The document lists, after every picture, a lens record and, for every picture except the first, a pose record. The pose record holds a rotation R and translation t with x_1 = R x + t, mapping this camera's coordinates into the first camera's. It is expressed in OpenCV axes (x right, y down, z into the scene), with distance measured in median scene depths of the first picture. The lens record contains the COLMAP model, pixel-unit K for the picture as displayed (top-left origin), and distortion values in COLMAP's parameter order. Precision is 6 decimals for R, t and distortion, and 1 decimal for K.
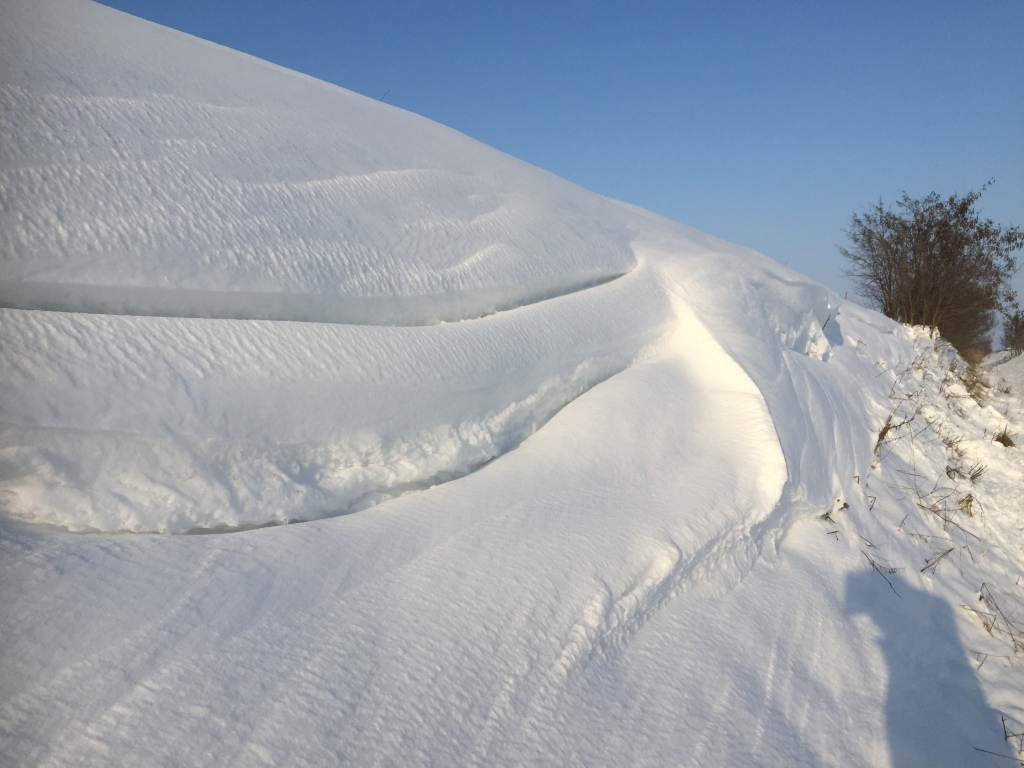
lens RADIAL K [[867.7, 0, 515.2], [0, 867.7, 385.7], [0, 0, 1]] dist [0.084965, -0.107146]
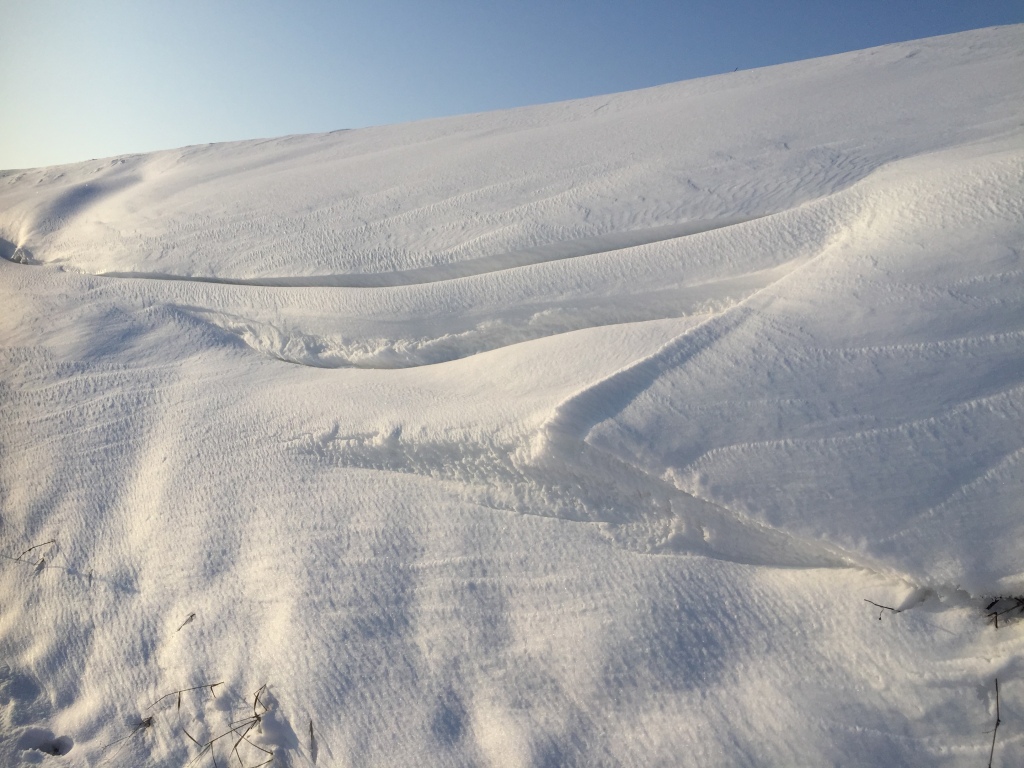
lens RADIAL K [[867.7, 0, 507.3], [0, 867.7, 387.2], [0, 0, 1]] dist [0.084965, -0.107146]
pose [[-0.094073, 0.092277, -0.991280, 1.922751], [-0.054806, 0.993705, 0.097704, -0.054106], [0.994056, 0.063520, -0.088424, 1.555925]]
